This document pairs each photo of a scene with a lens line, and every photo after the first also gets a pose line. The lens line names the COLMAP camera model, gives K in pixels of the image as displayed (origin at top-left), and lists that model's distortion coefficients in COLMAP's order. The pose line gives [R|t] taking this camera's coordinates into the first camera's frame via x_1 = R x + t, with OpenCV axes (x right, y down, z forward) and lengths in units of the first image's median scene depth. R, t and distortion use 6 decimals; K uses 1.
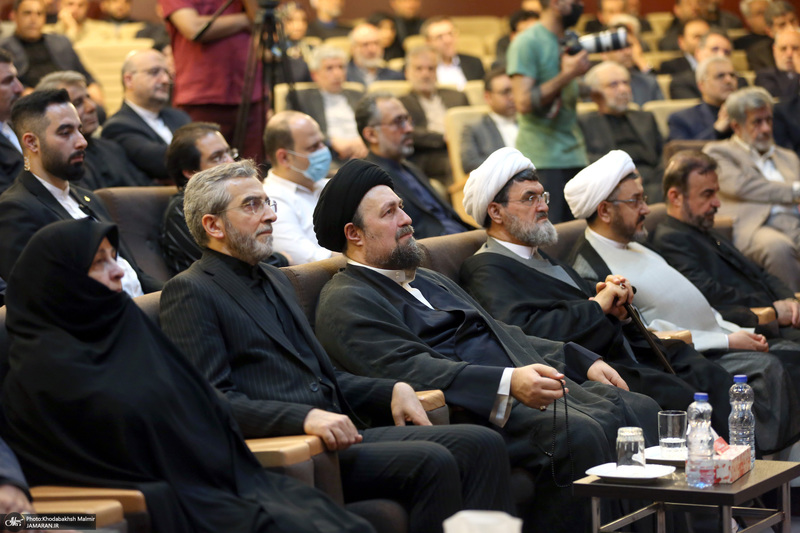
lens RADIAL K [[2827.8, 0, 400.0], [0, 2827.8, 266.5], [0, 0, 1]] dist [0.219893, 4.171107]
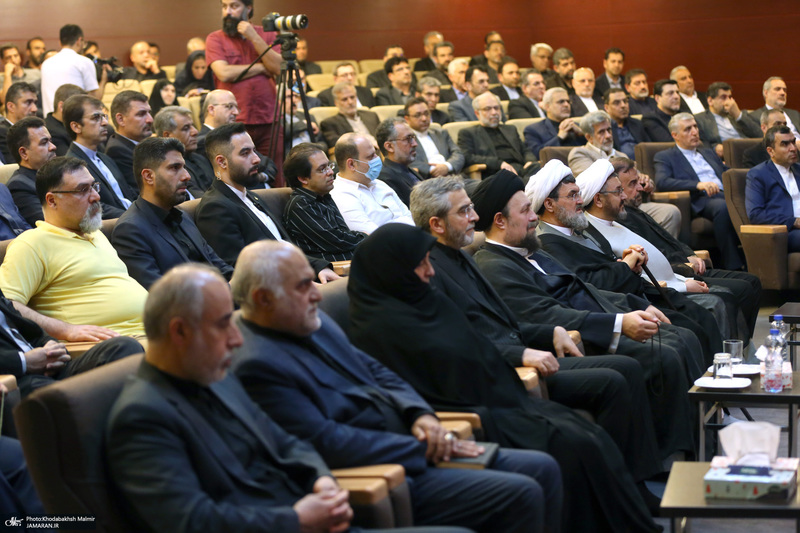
lens RADIAL K [[1876.5, 0, 400.0], [0, 1876.5, 266.5], [0, 0, 1]] dist [-0.164218, -0.231006]
pose [[0.991302, -0.020917, 0.129937, -0.188244], [0.017286, 0.999430, 0.029008, -0.018086], [-0.130470, -0.026509, 0.991098, 0.044001]]
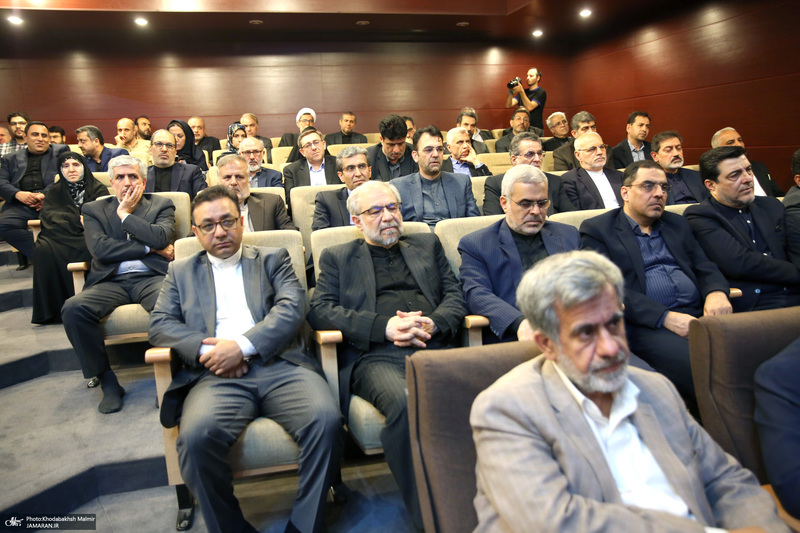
lens RADIAL K [[659.8, 0, 400.0], [0, 659.8, 266.5], [0, 0, 1]] dist [-0.006644, -0.003617]
pose [[0.995090, -0.001640, -0.098959, 0.178988], [0.012281, 0.994181, 0.107019, -0.123526], [0.098207, -0.107709, 0.989320, 1.507630]]
